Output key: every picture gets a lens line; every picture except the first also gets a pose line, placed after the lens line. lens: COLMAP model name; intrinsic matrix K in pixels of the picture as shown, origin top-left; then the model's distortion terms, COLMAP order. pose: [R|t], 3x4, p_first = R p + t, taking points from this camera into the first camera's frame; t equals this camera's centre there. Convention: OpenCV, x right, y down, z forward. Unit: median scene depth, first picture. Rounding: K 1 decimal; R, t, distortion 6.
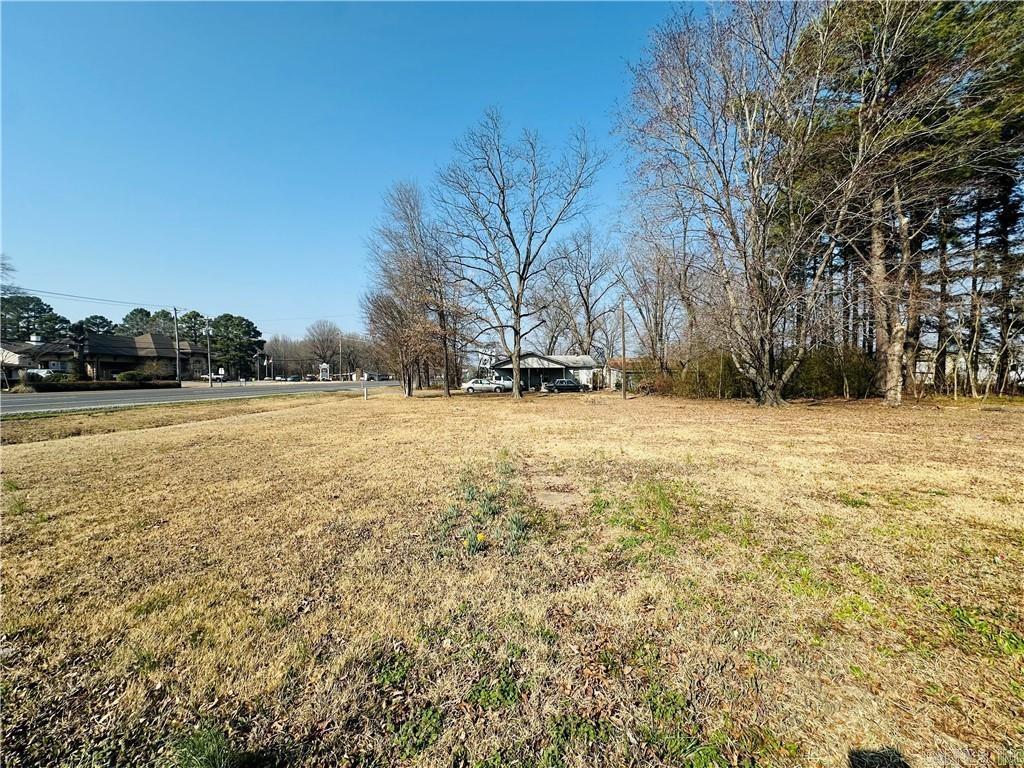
lens RADIAL K [[408.2, 0, 513.0], [0, 408.2, 383.3], [0, 0, 1]] dist [-0.002215, 0.000468]
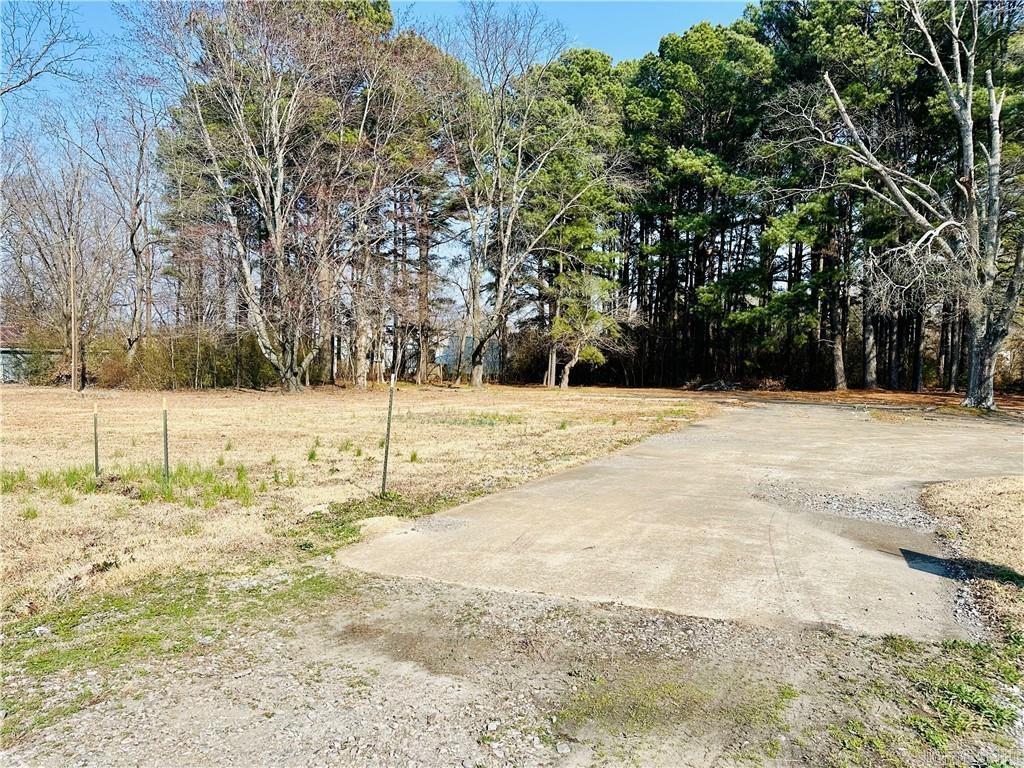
lens RADIAL K [[712.3, 0, 512.0], [0, 712.3, 397.0], [0, 0, 1]] dist [0.049346, -0.063635]
pose [[0.395522, -0.031141, 0.917928, -0.732774], [-0.000735, 0.999414, 0.034222, 0.006044], [-0.918456, -0.014210, 0.395268, -0.172475]]
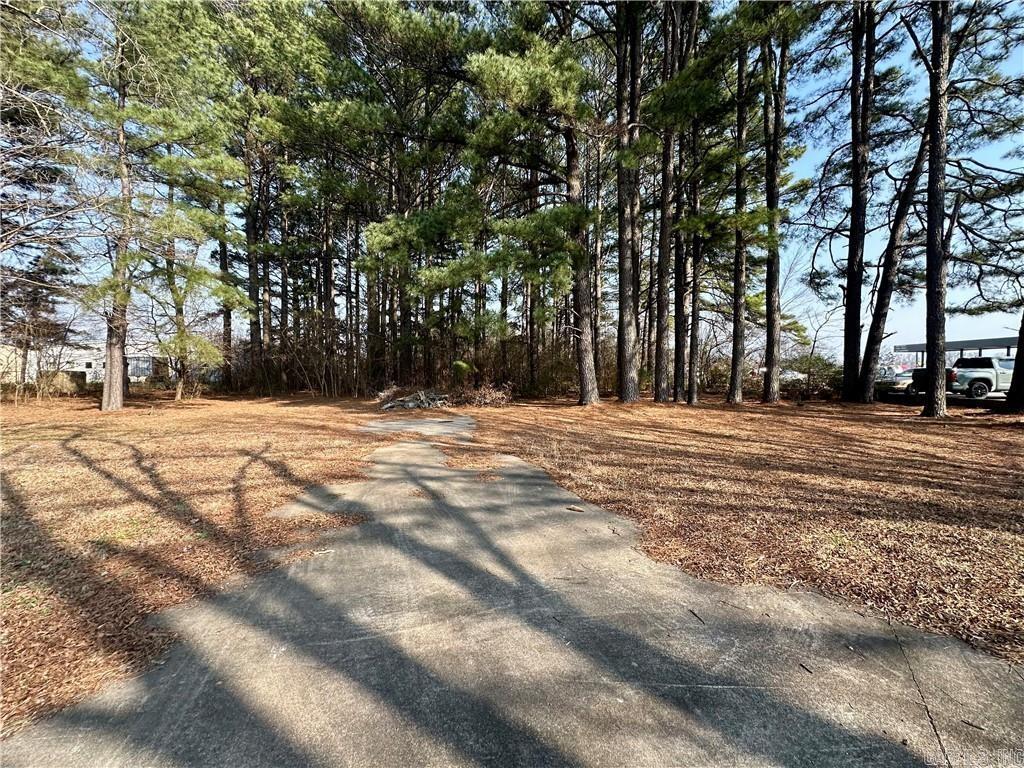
lens RADIAL K [[408.2, 0, 509.9], [0, 408.2, 383.6], [0, 0, 1]] dist [-0.002215, 0.000468]
pose [[0.002188, -0.013530, 0.999906, 0.829668], [0.015444, 0.999790, 0.013495, 0.007563], [-0.999878, 0.015413, 0.002396, -0.064364]]
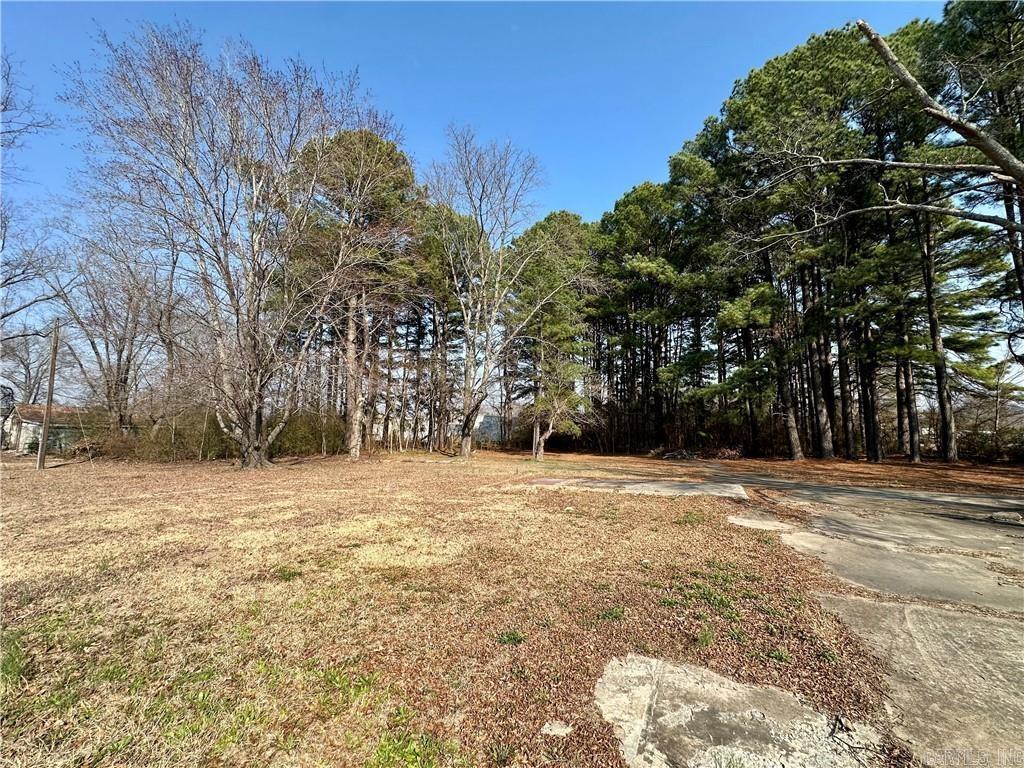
lens RADIAL K [[408.2, 0, 511.5], [0, 408.2, 383.5], [0, 0, 1]] dist [-0.002215, 0.000468]
pose [[0.452803, 0.117658, 0.883814, 0.020106], [0.003075, 0.991043, -0.133509, -0.011175], [-0.891605, 0.063171, 0.448385, -0.004164]]
